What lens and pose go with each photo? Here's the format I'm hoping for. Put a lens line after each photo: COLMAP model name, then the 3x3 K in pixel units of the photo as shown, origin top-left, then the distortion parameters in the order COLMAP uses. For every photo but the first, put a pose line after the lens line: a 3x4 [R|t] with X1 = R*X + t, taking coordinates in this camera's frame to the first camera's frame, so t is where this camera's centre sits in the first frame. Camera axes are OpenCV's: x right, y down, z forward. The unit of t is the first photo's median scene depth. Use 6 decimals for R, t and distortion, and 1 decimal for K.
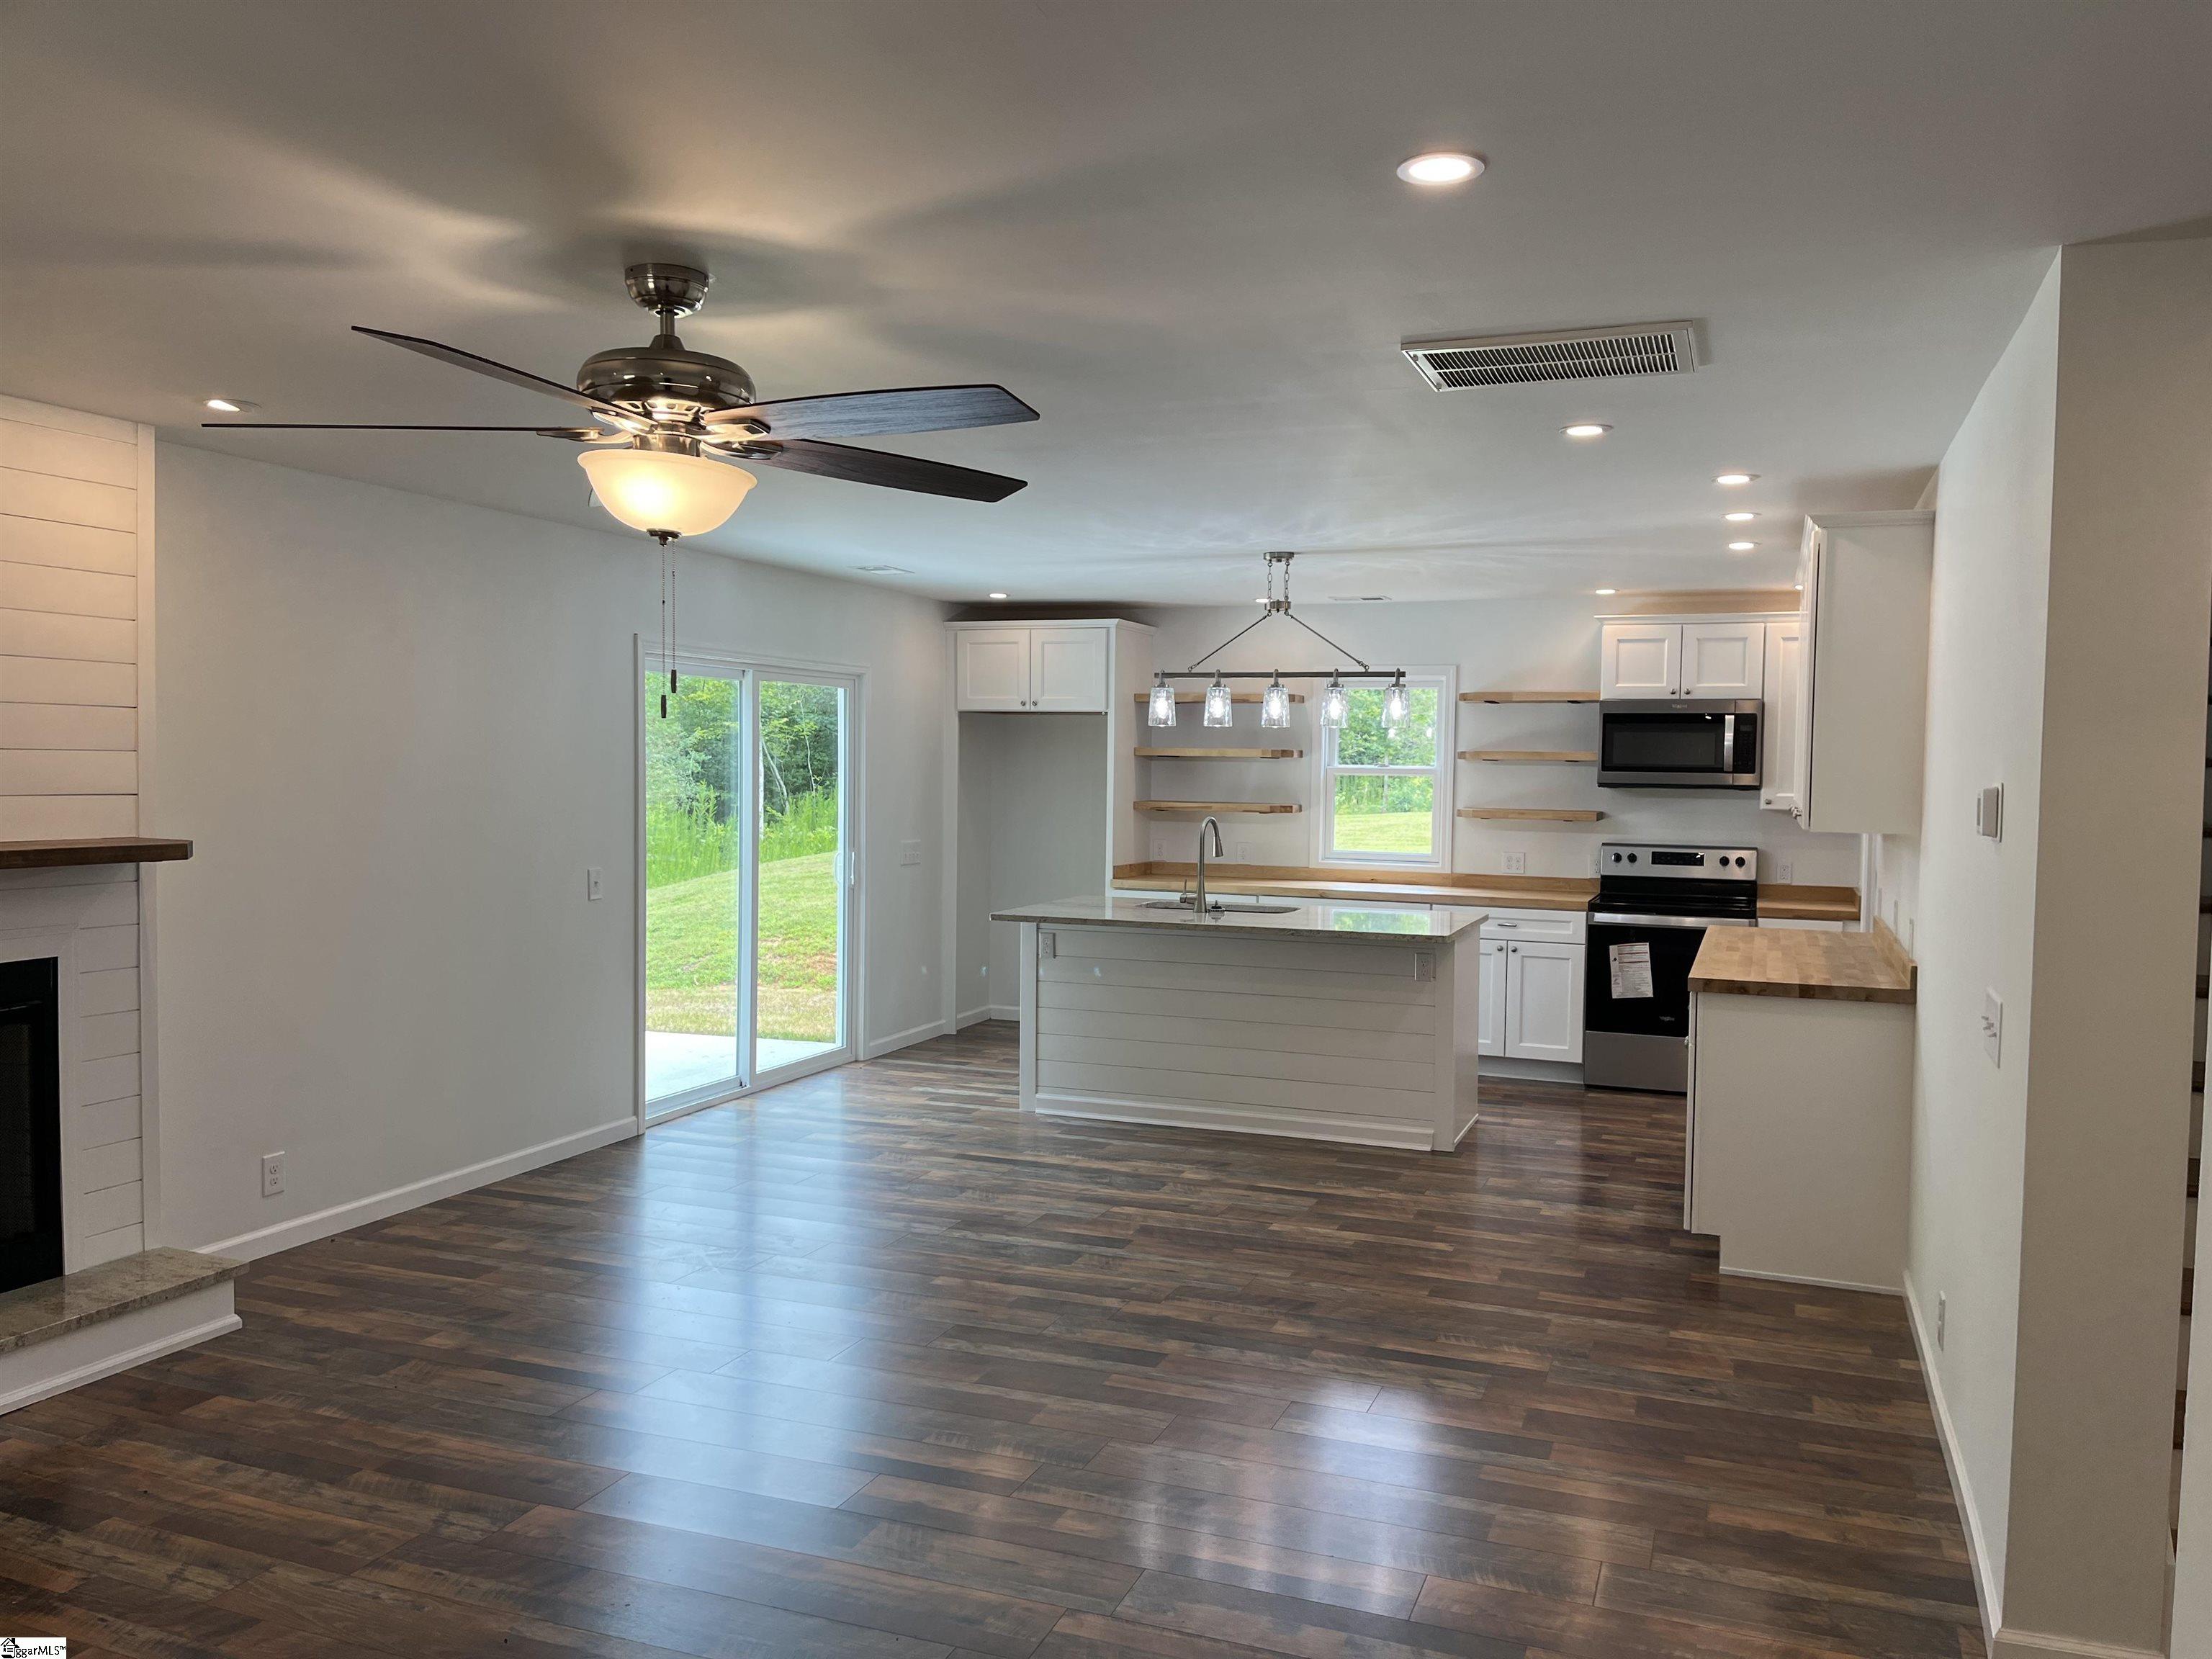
lens RADIAL K [[1674.3, 0, 1121.8], [0, 1674.3, 837.3], [0, 0, 1]] dist [0.061382, -0.079398]
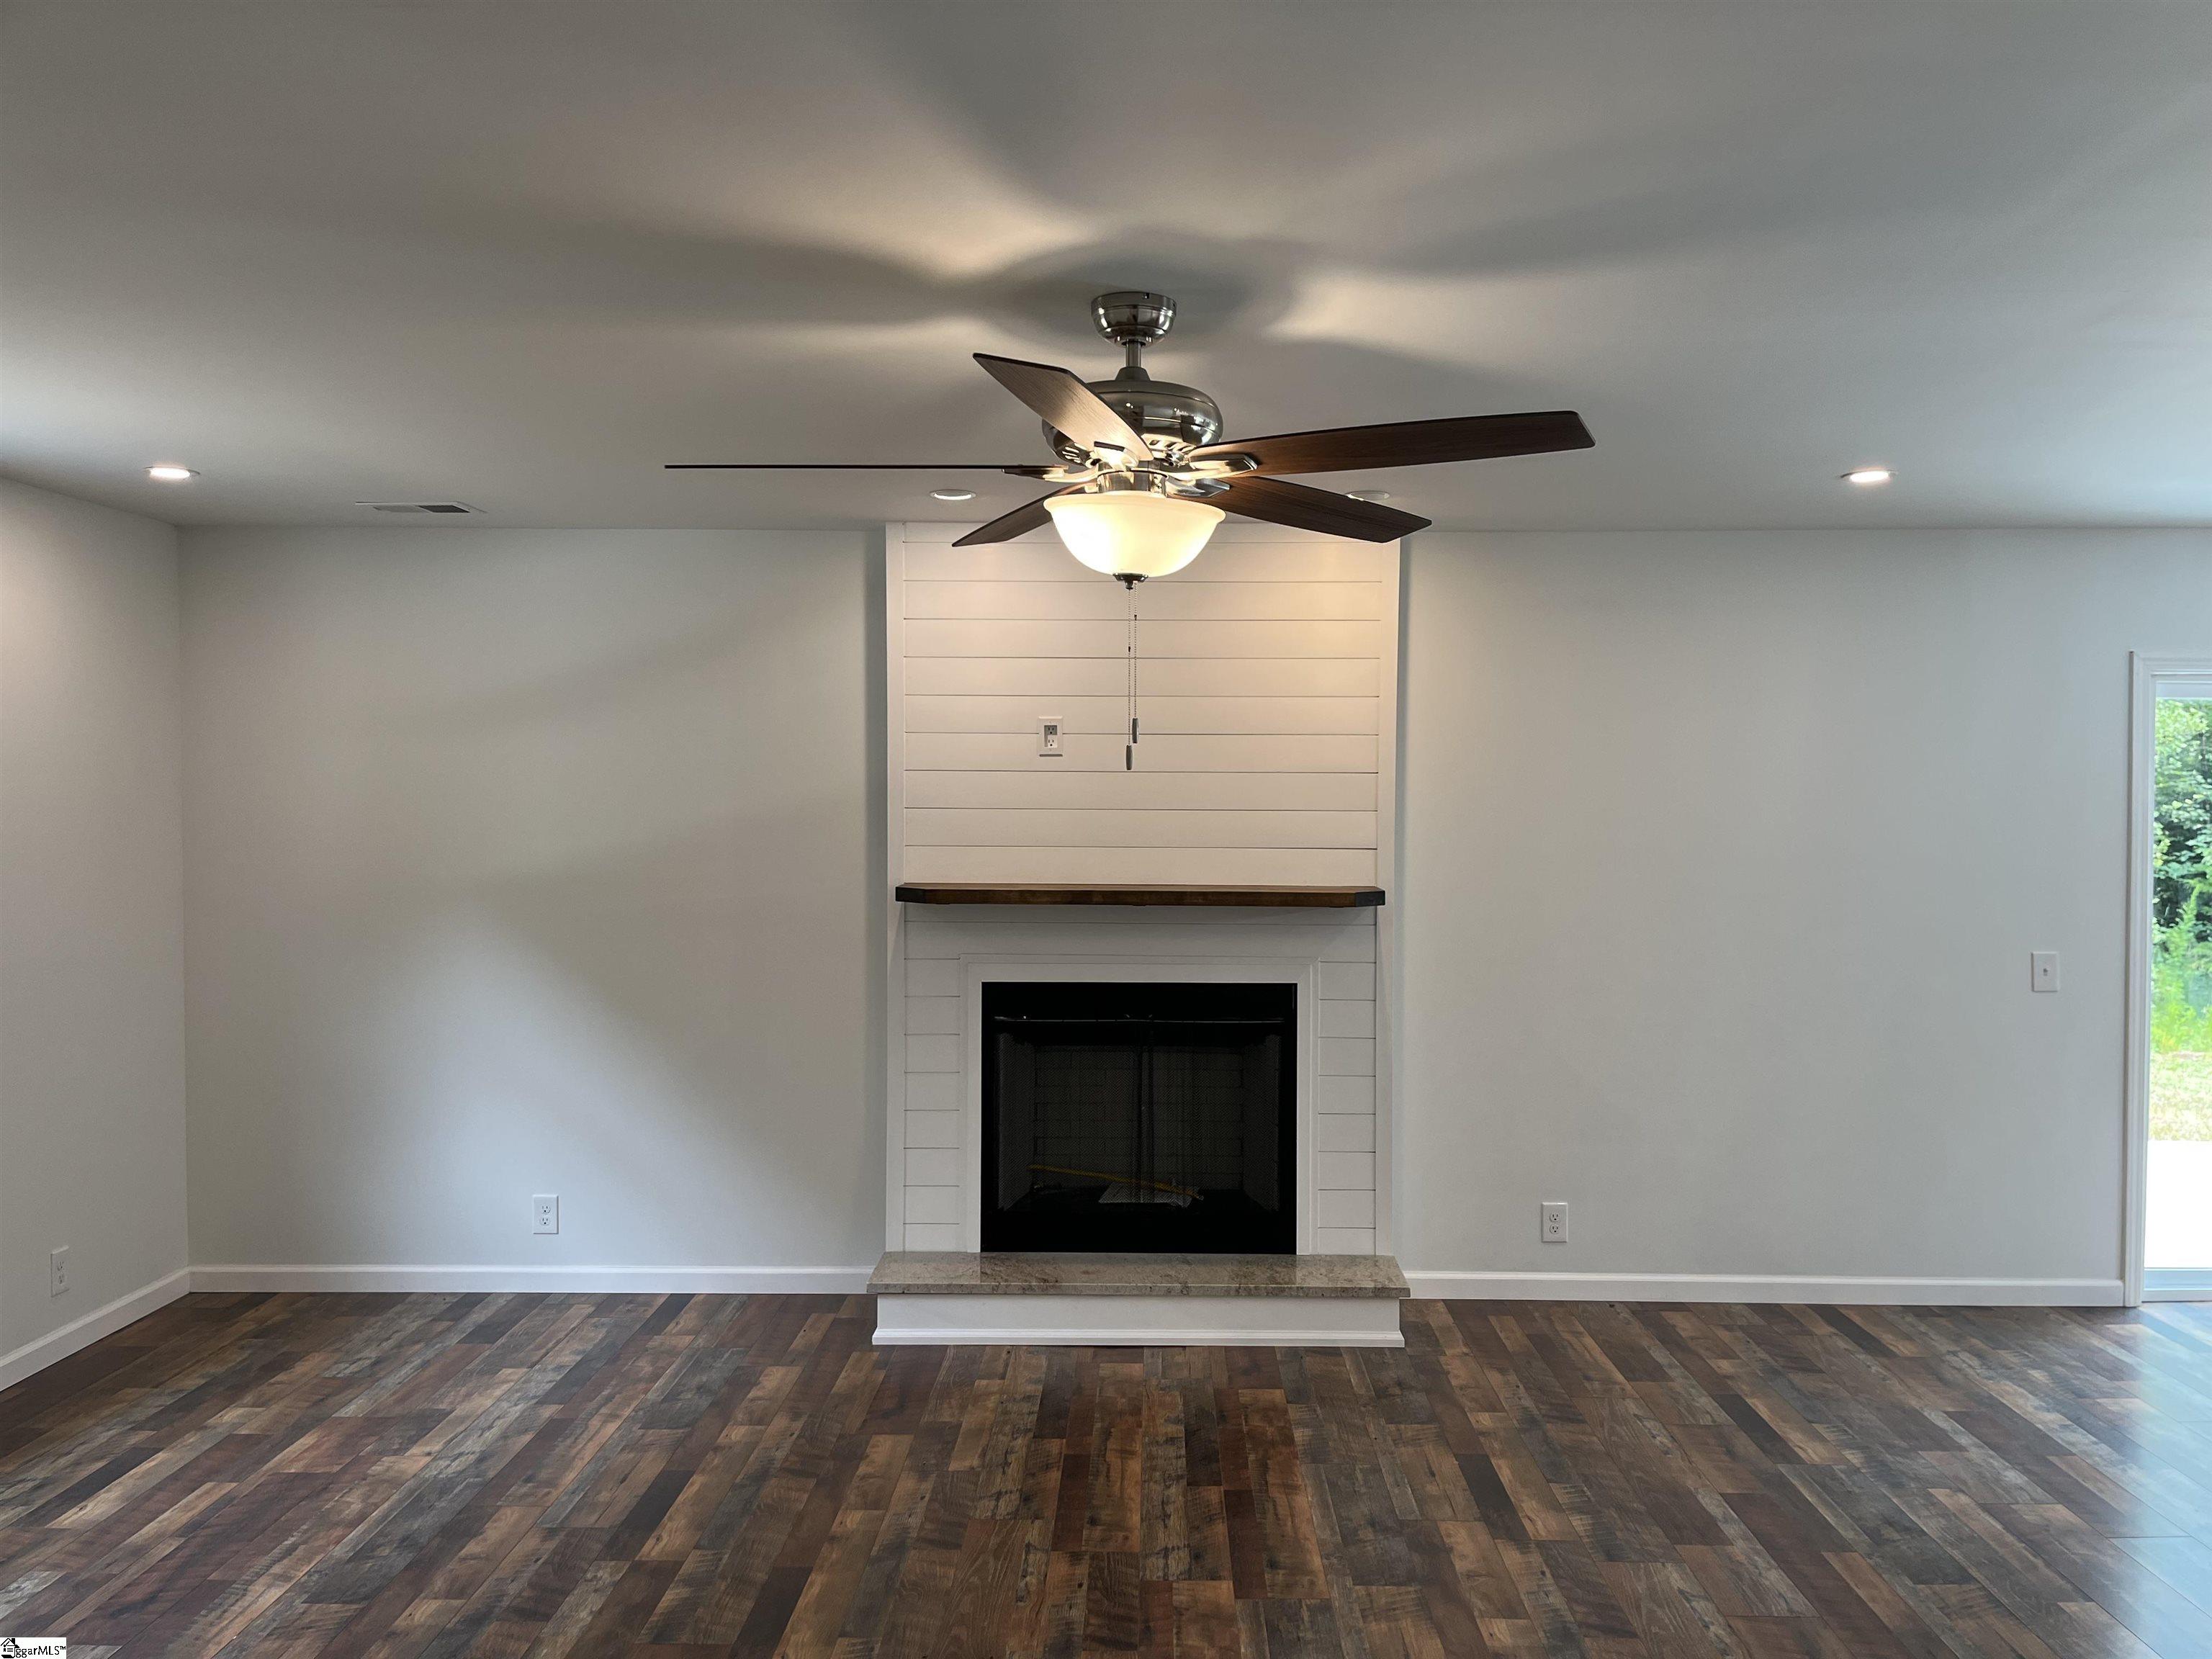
lens RADIAL K [[1674.3, 0, 1121.5], [0, 1674.3, 844.4], [0, 0, 1]] dist [0.061382, -0.079398]
pose [[0.342841, 0.011340, -0.939325, 0.271017], [-0.041265, 0.999144, -0.002999, -0.011427], [0.938487, 0.039790, 0.343015, 0.296727]]
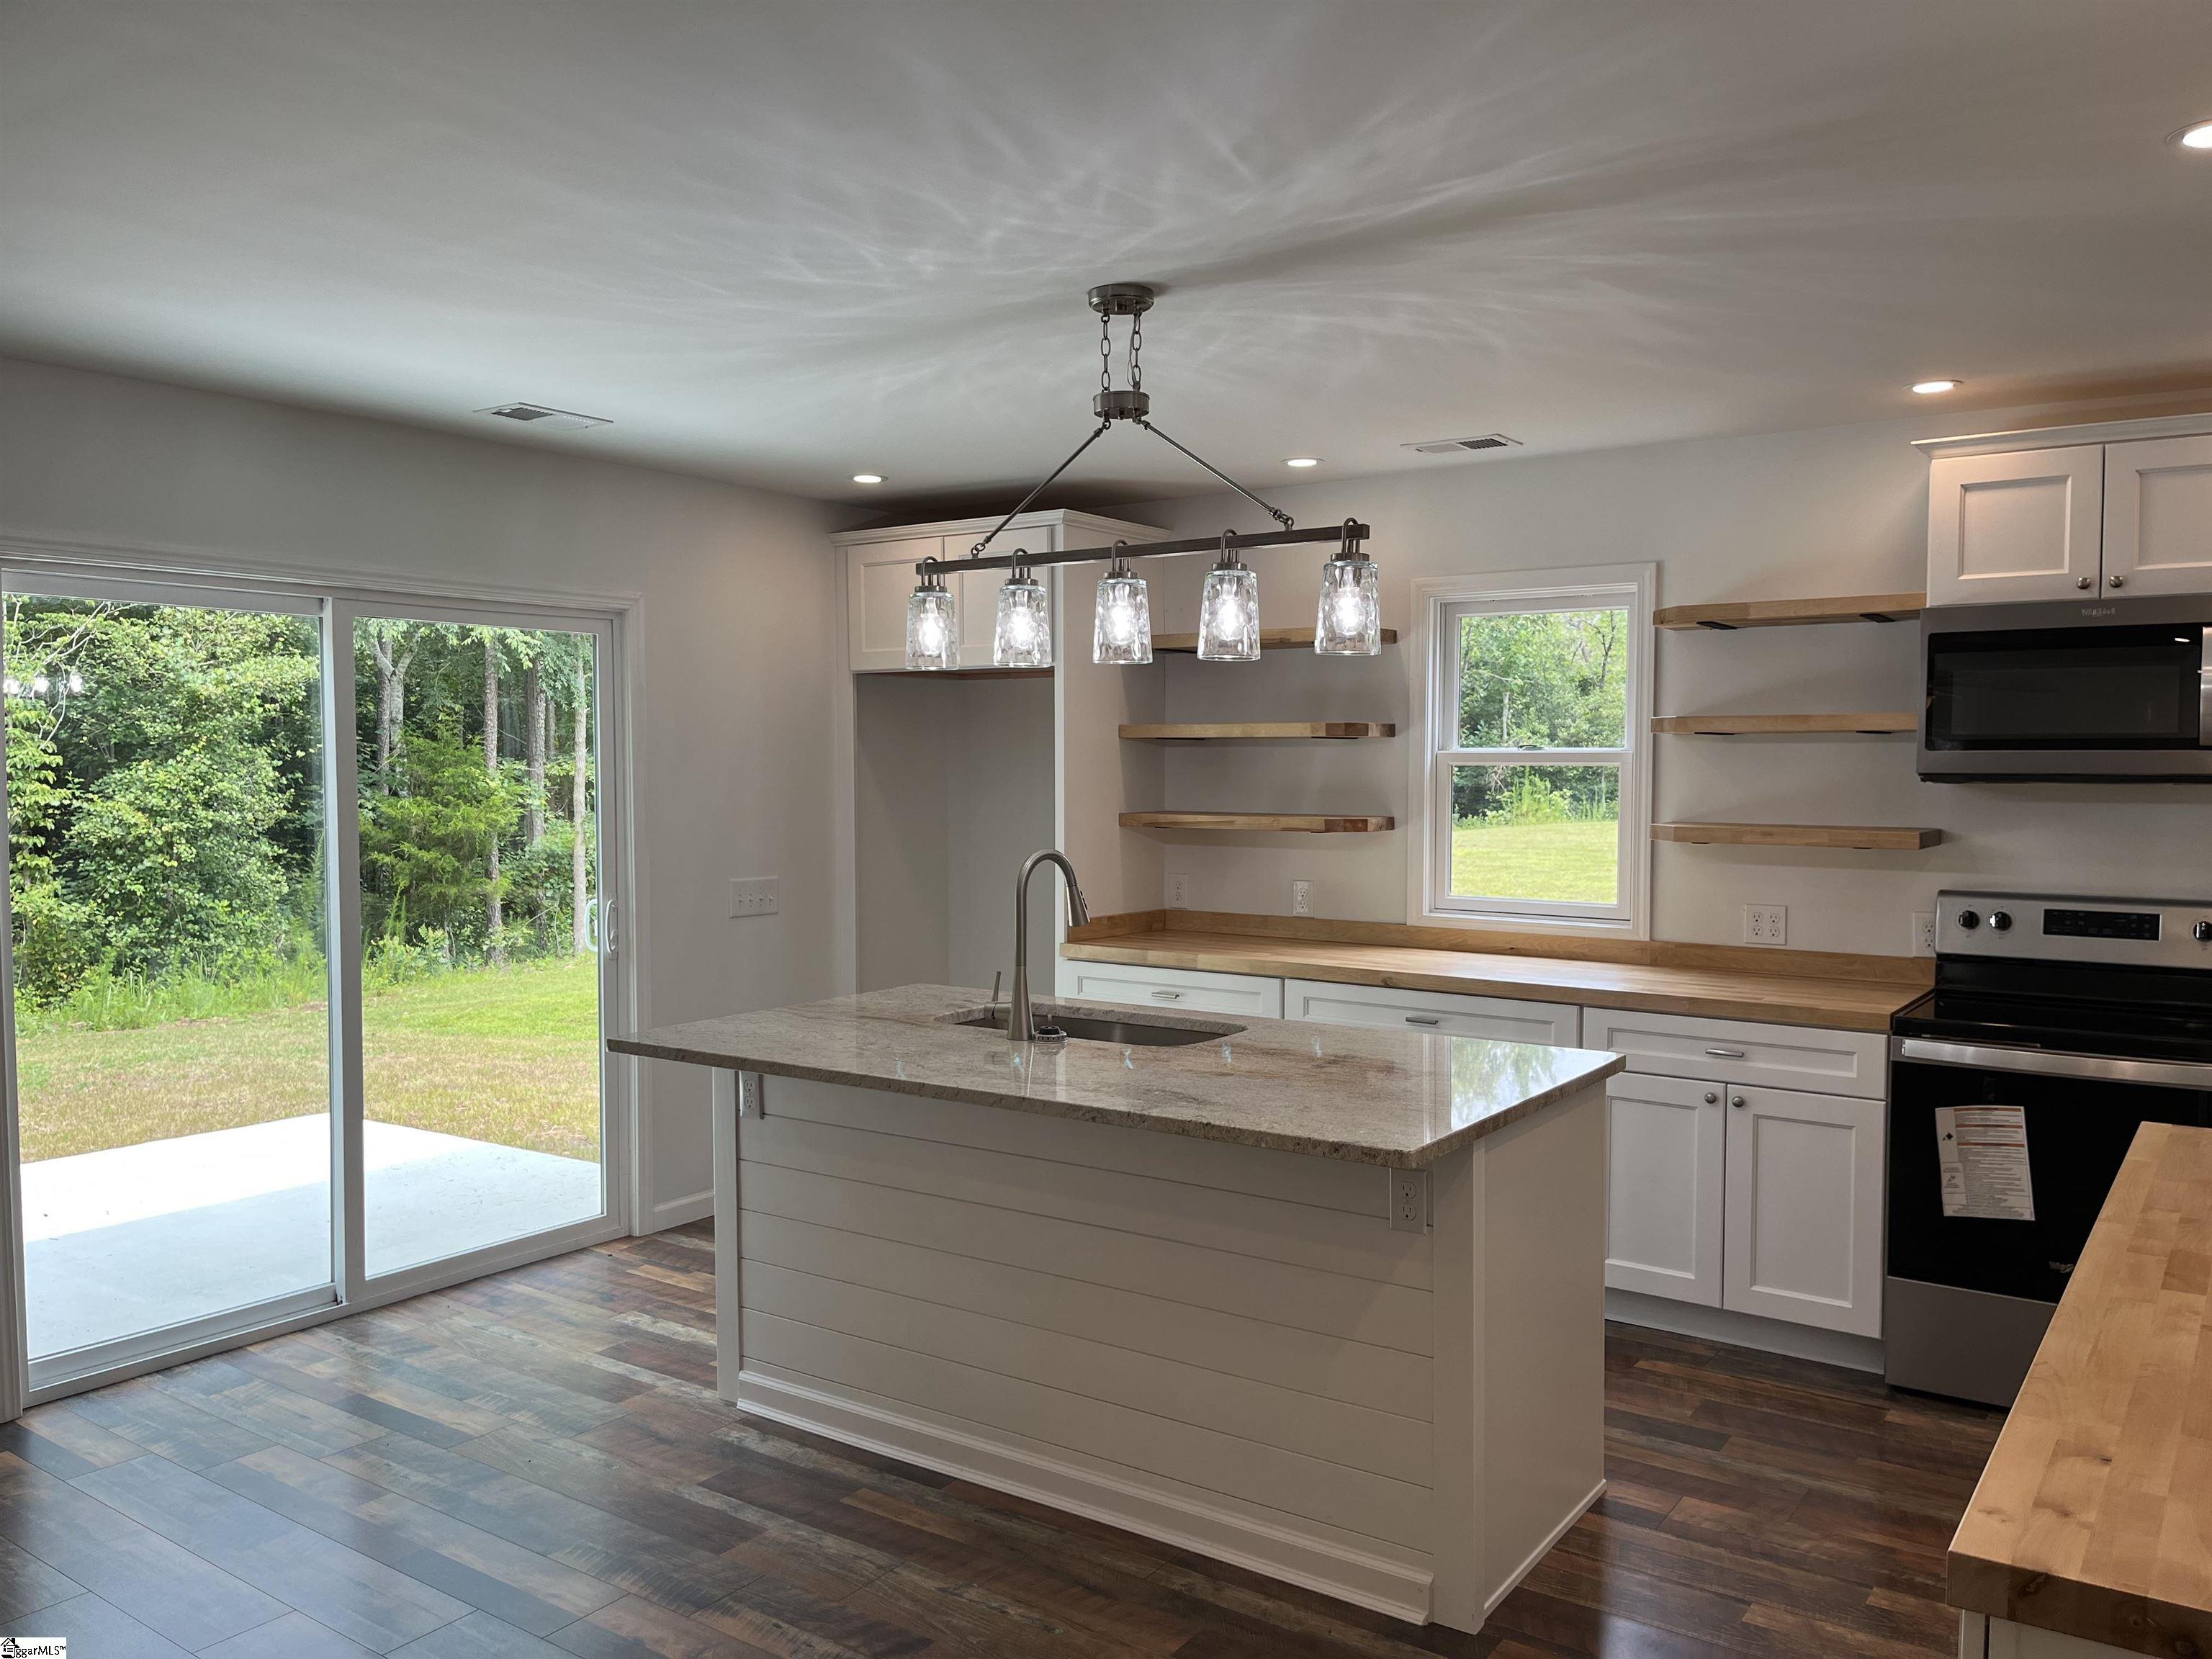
lens RADIAL K [[1674.3, 0, 1118.6], [0, 1674.3, 842.8], [0, 0, 1]] dist [0.061382, -0.079398]
pose [[0.970391, -0.001879, -0.241534, 0.205593], [0.002597, 0.999993, 0.002653, -0.016239], [0.241527, -0.003202, 0.970389, 0.539138]]
